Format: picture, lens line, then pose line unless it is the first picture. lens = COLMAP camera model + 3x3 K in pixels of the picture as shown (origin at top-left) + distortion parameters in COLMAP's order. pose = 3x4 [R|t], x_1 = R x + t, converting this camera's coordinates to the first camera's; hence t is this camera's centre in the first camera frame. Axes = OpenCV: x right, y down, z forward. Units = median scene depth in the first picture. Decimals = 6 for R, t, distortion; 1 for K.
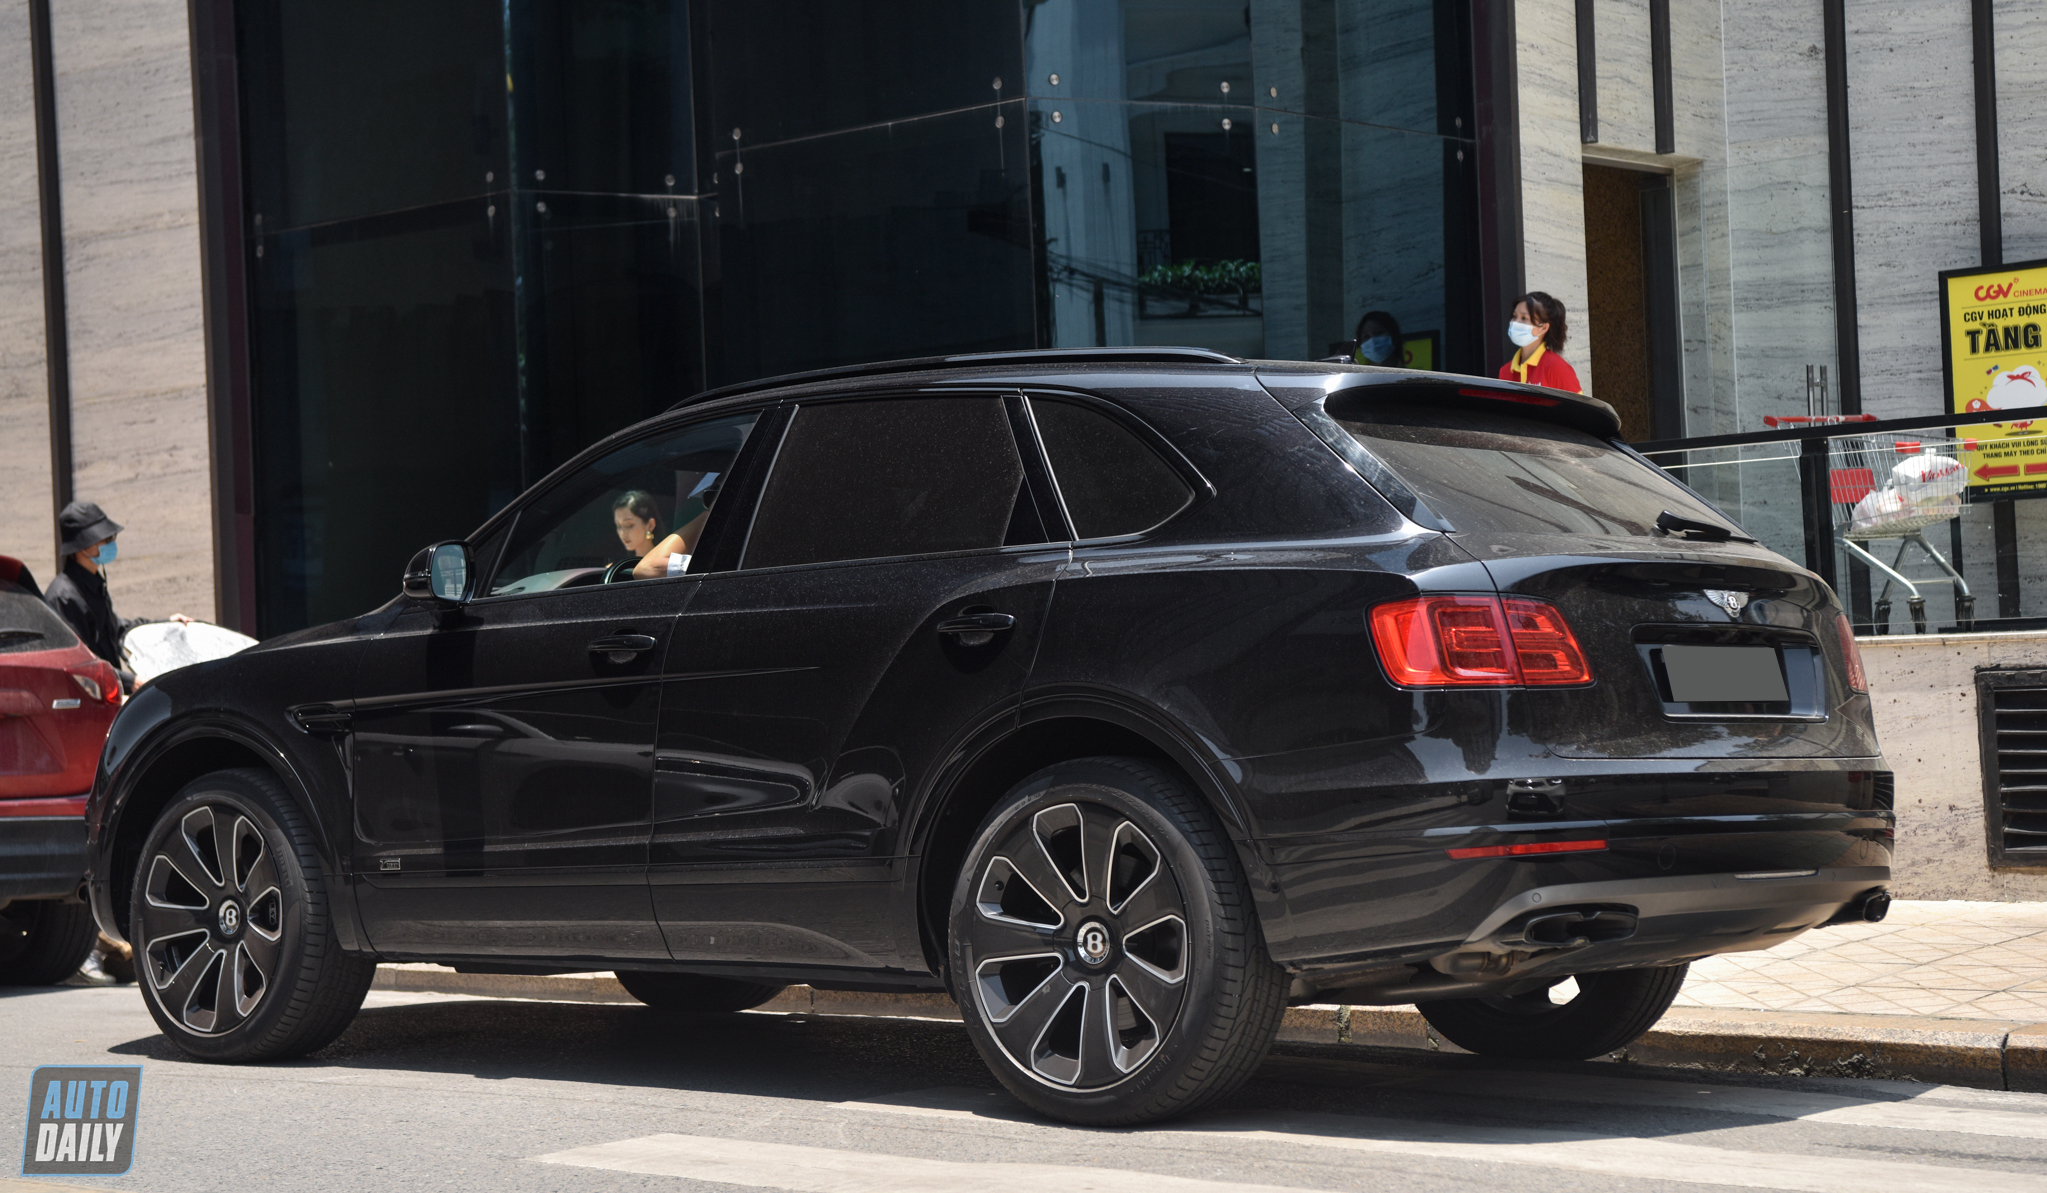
lens RADIAL K [[3491.9, 0, 1025.4], [0, 3491.9, 597.8], [0, 0, 1]] dist [0.202374, 0.000000]
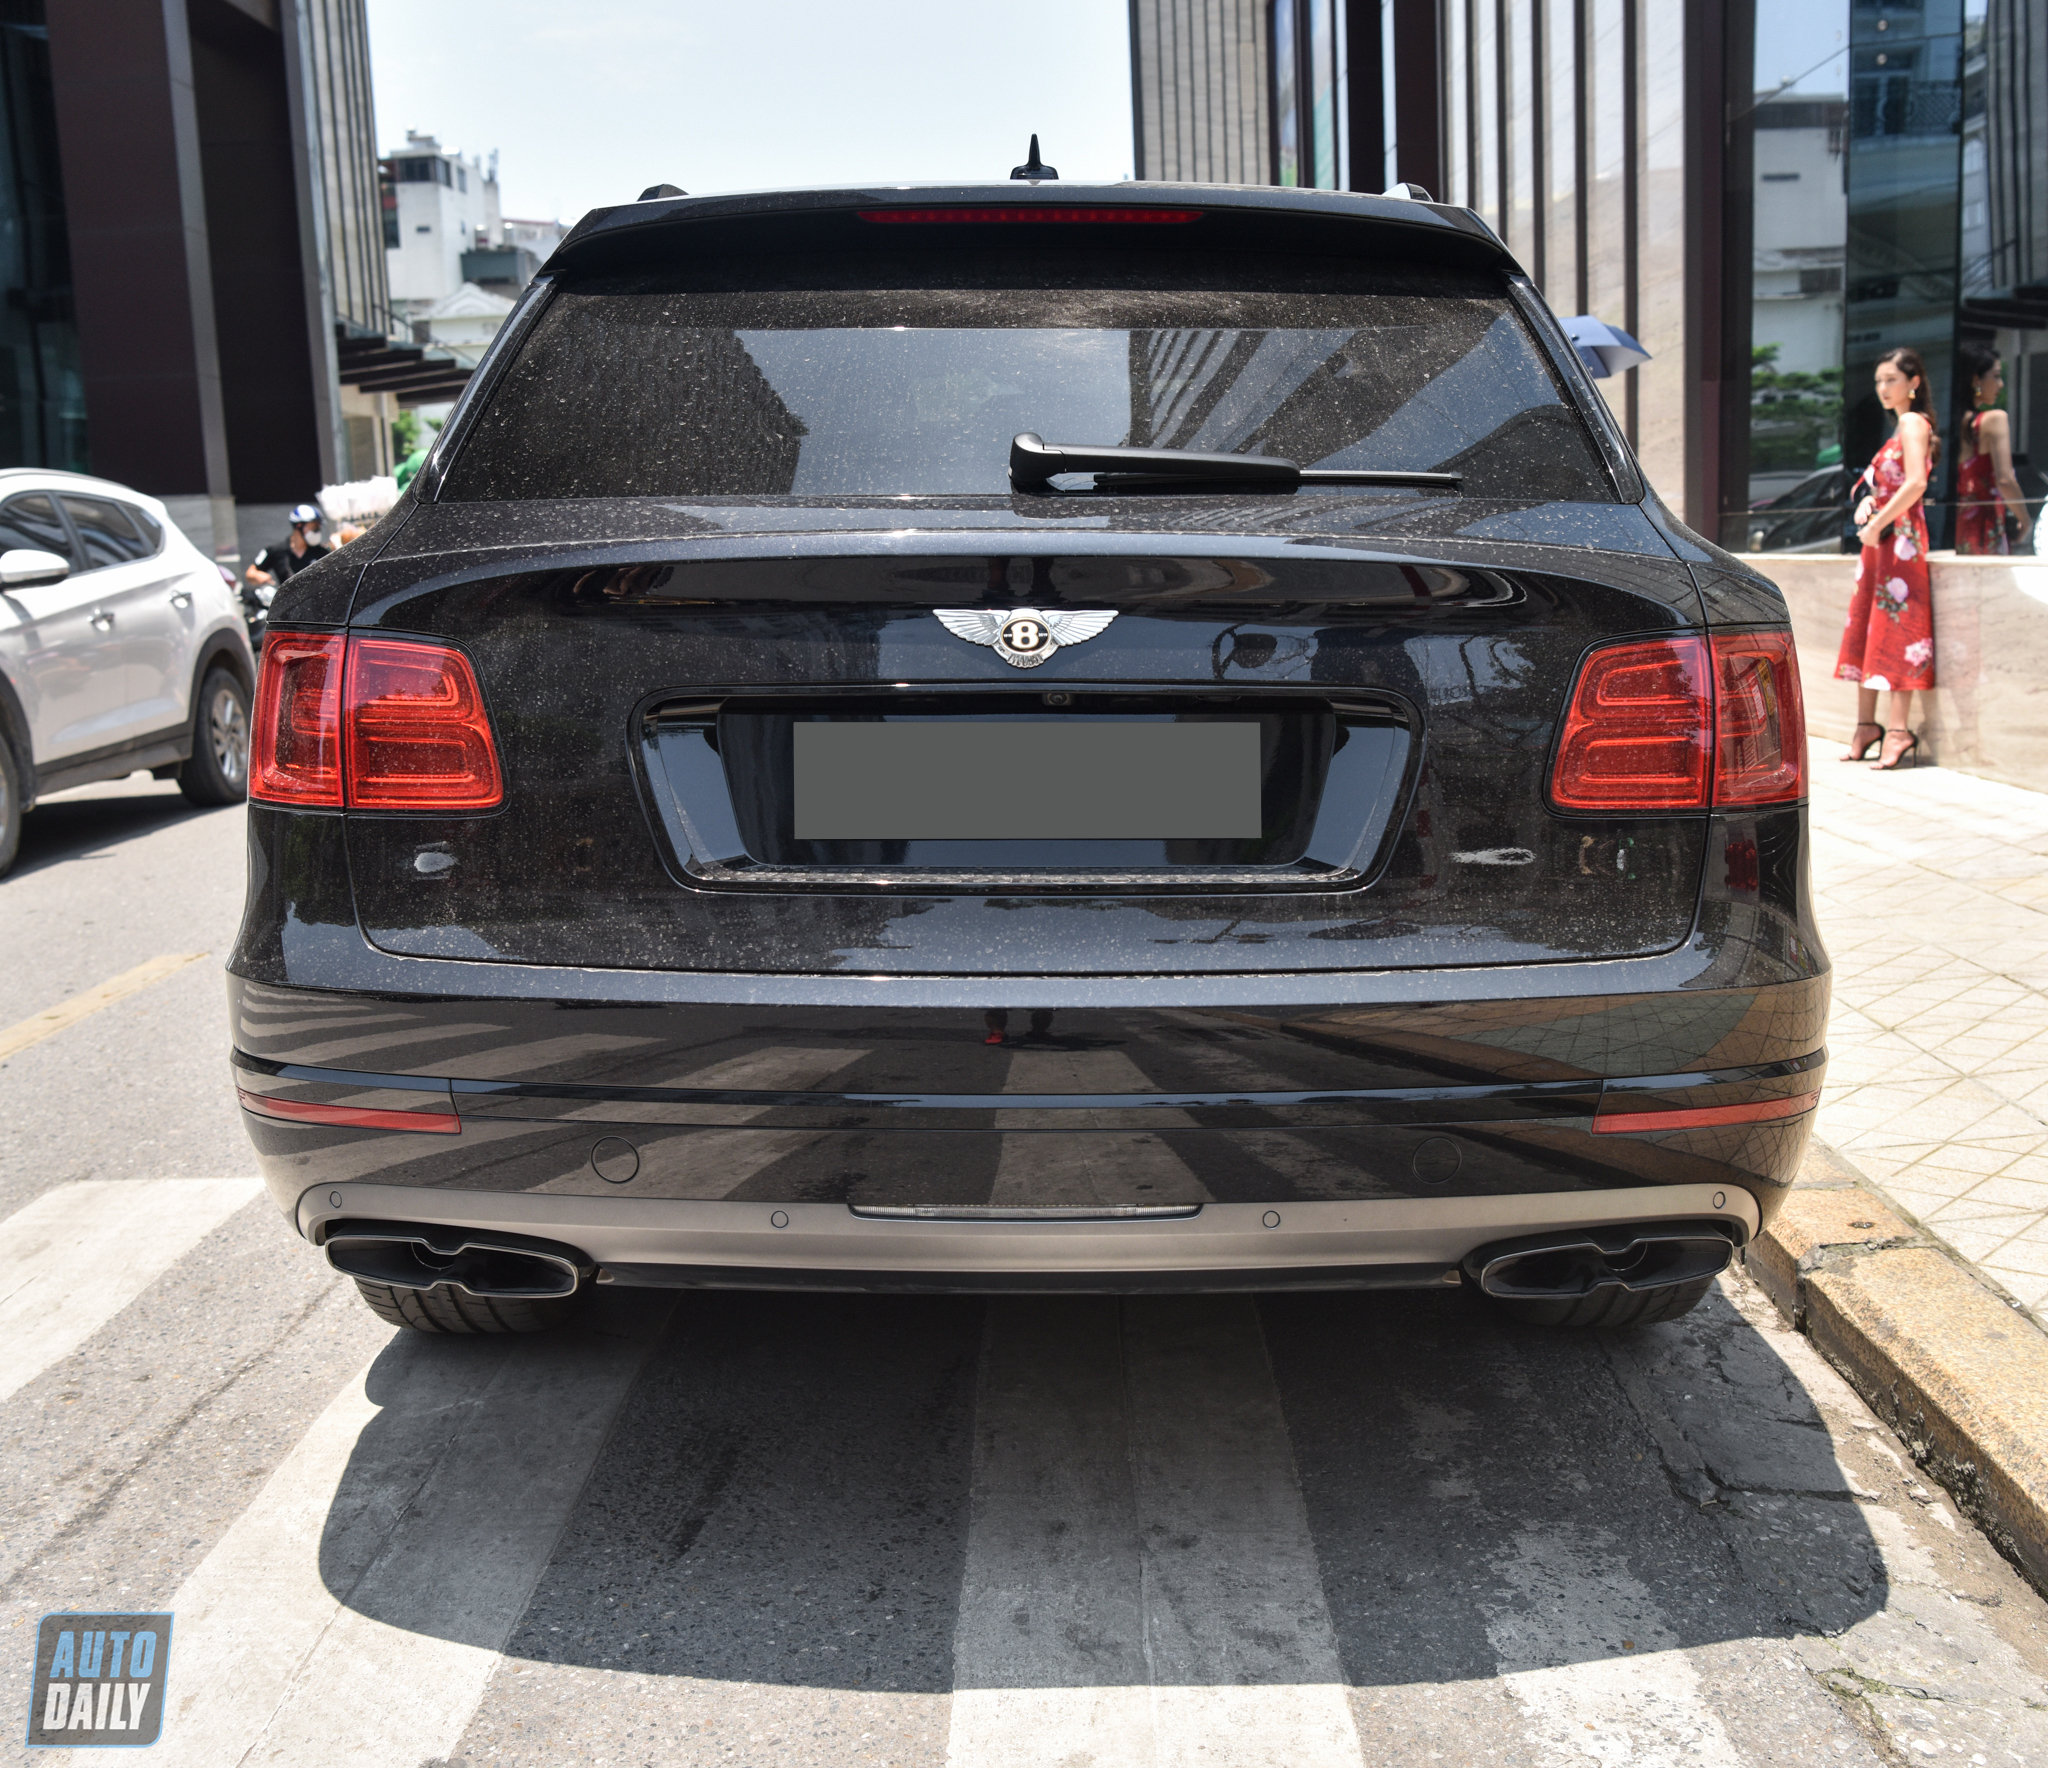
lens RADIAL K [[2174.4, 0, 1059.2], [0, 2174.4, 880.3], [0, 0, 1]] dist [-0.025889, 0.000000]
pose [[0.639405, 0.134850, -0.756953, 0.434284], [0.030996, 0.979178, 0.200622, -0.025356], [0.768245, -0.151741, 0.621911, 0.822766]]
